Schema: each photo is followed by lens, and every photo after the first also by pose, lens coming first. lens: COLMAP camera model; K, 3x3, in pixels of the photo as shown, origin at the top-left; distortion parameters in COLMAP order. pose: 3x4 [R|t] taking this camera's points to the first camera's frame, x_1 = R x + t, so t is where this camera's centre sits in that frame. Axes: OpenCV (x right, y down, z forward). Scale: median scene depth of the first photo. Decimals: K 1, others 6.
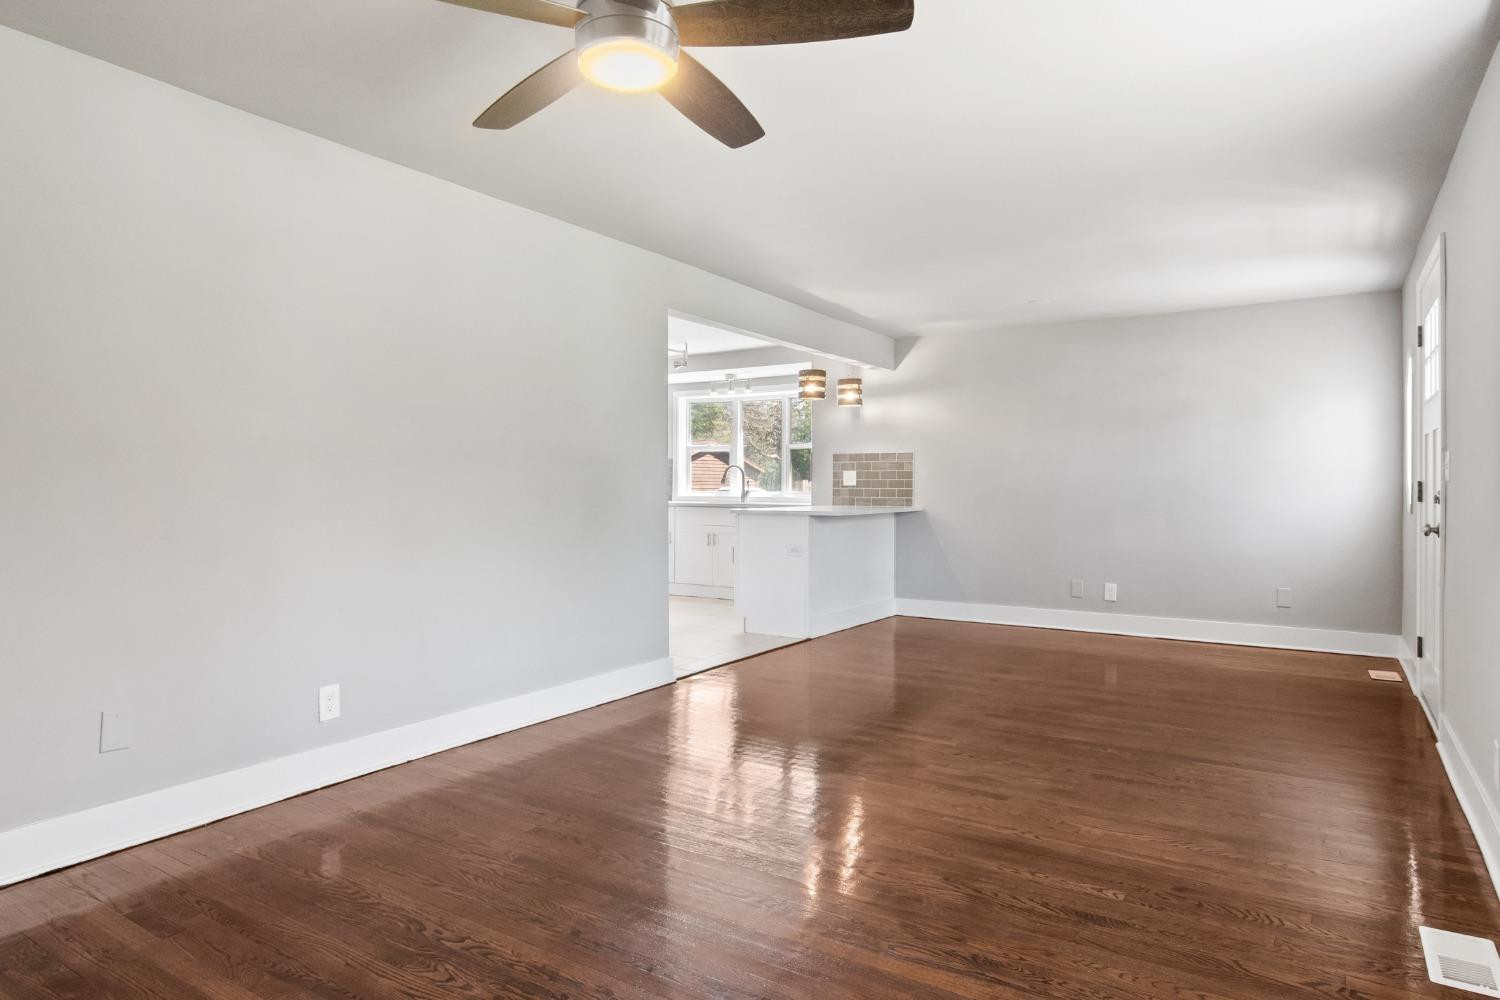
lens RADIAL K [[879.2, 0, 740.0], [0, 879.2, 481.5], [0, 0, 1]] dist [-0.006890, 0.002948]
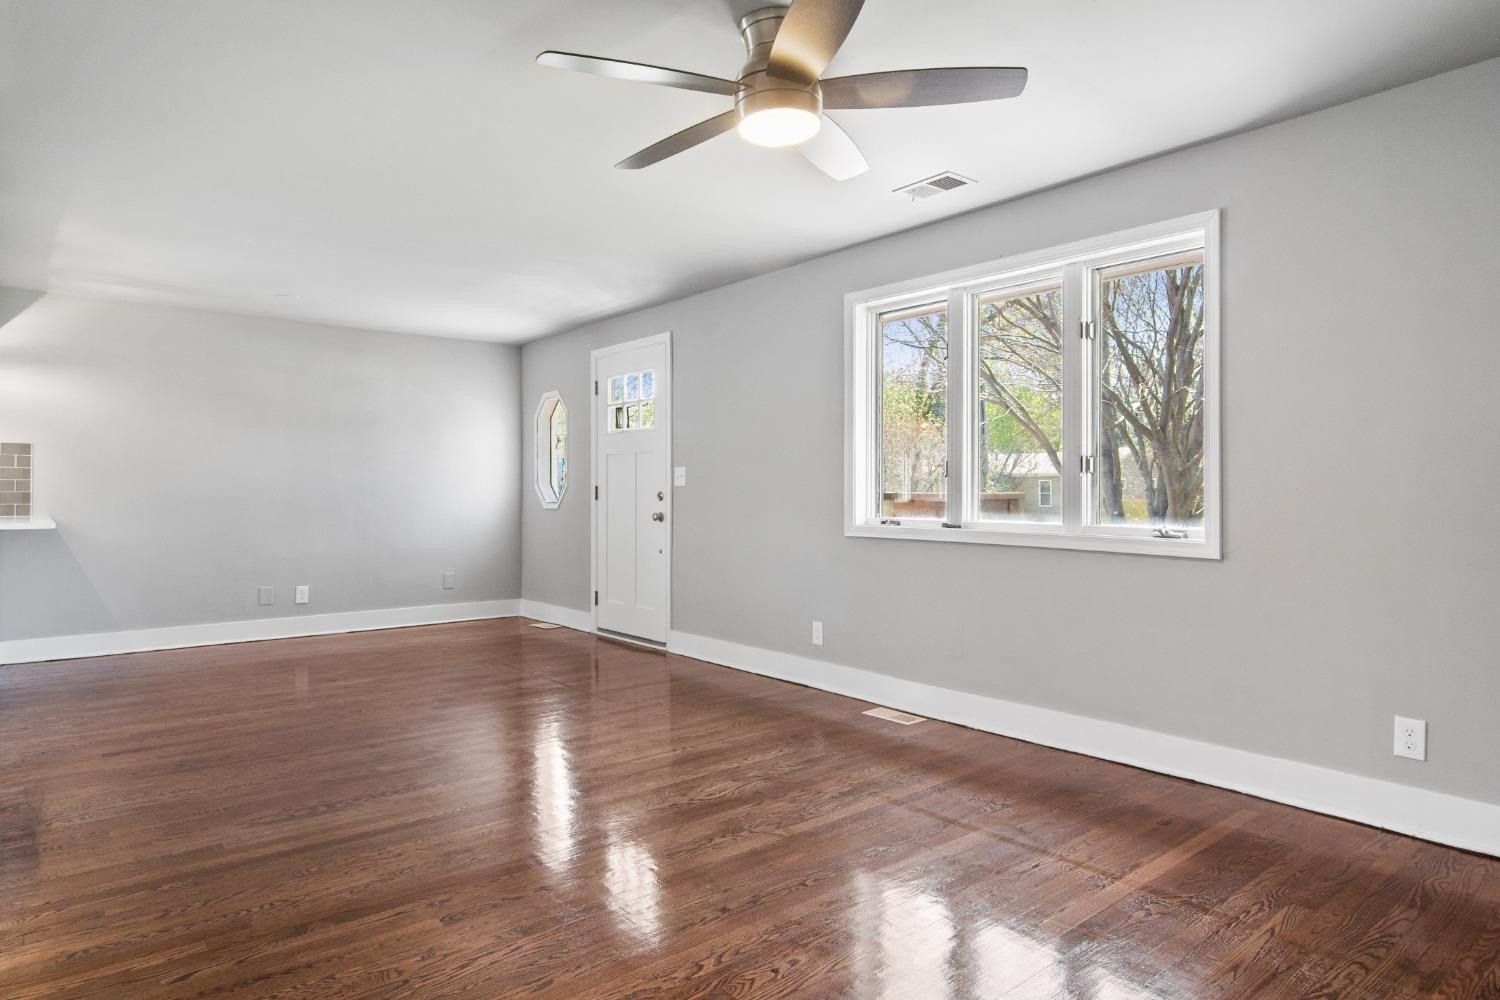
lens RADIAL K [[879.2, 0, 754.6], [0, 879.2, 491.3], [0, 0, 1]] dist [-0.006890, 0.002948]
pose [[0.293868, 0.000646, 0.955846, -0.343512], [-0.006101, 0.999981, 0.001200, 0.003063], [-0.955826, -0.006184, 0.293866, 0.190981]]
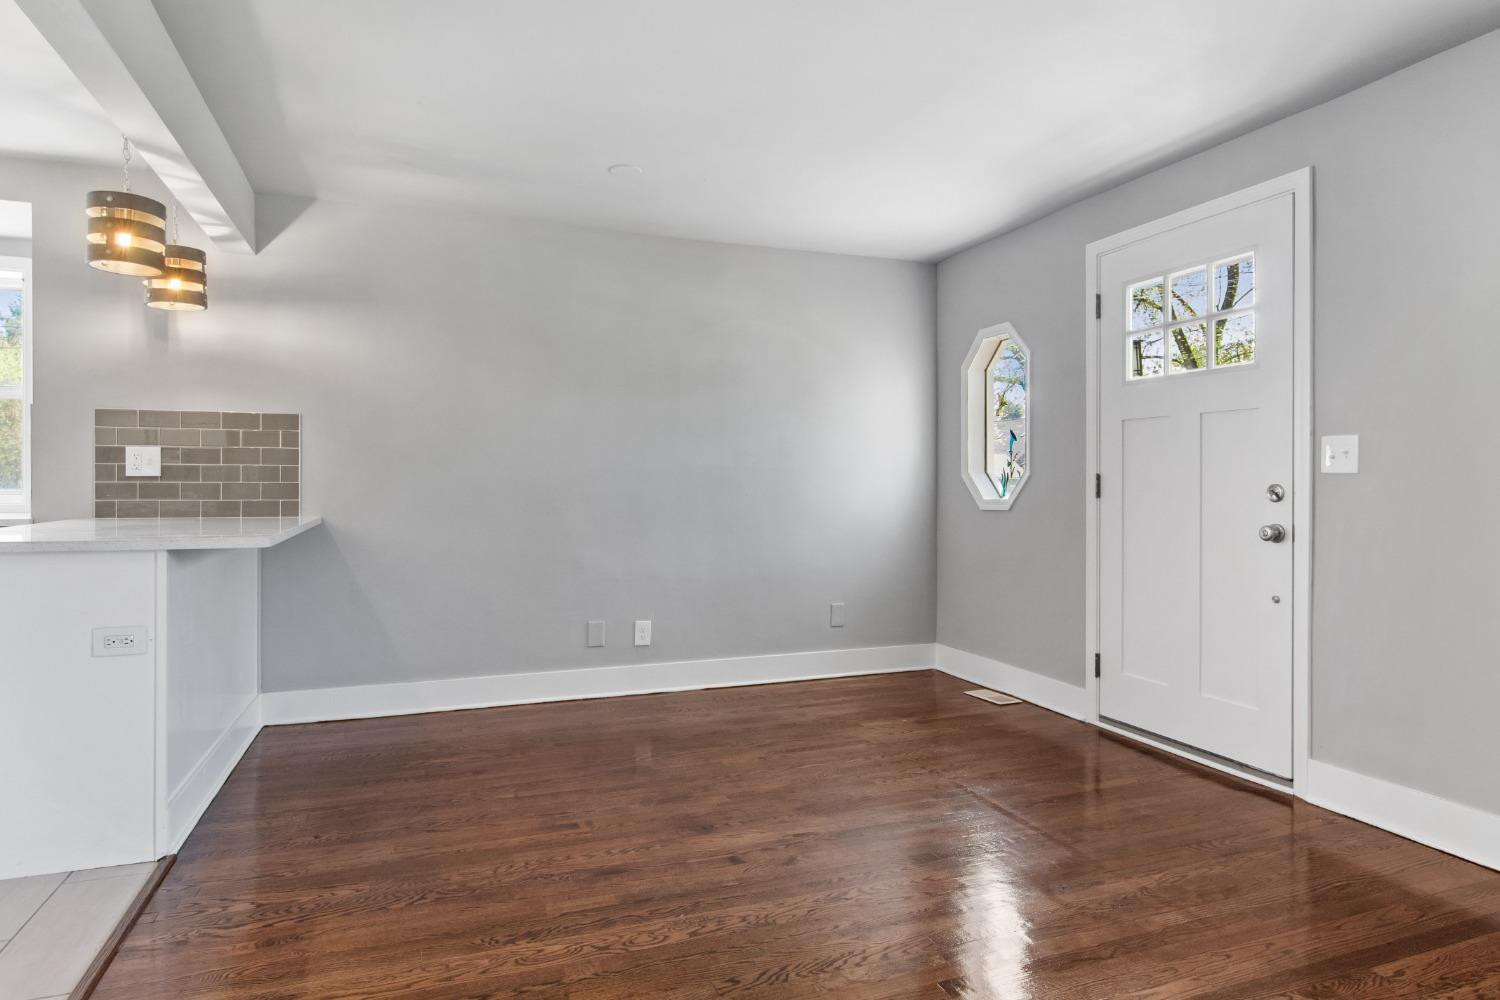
lens RADIAL K [[879.2, 0, 763.5], [0, 879.2, 491.9], [0, 0, 1]] dist [-0.006890, 0.002948]
pose [[0.578656, -0.008504, 0.815528, -0.075027], [-0.006765, 0.999861, 0.015226, 0.003749], [-0.815544, -0.014328, 0.578518, 0.471335]]
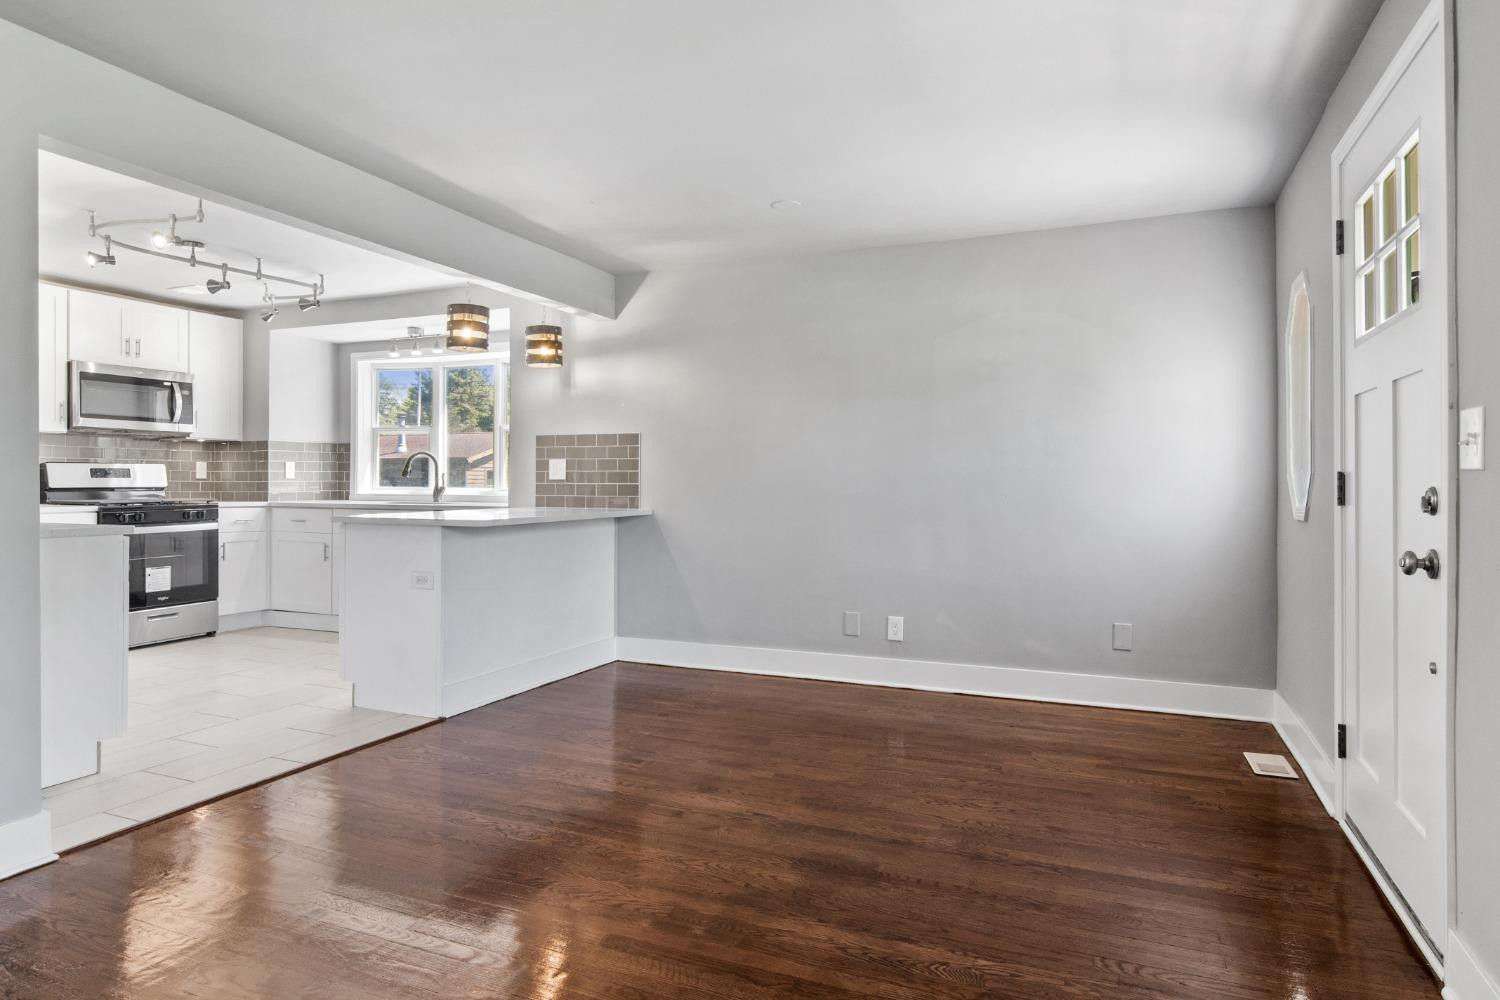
lens RADIAL K [[879.2, 0, 734.7], [0, 879.2, 471.2], [0, 0, 1]] dist [-0.006890, 0.002948]
pose [[0.985264, 0.000395, 0.171039, 0.153425], [0.000432, 0.999988, -0.004796, 0.001325], [-0.171039, 0.004799, 0.985253, 0.285363]]
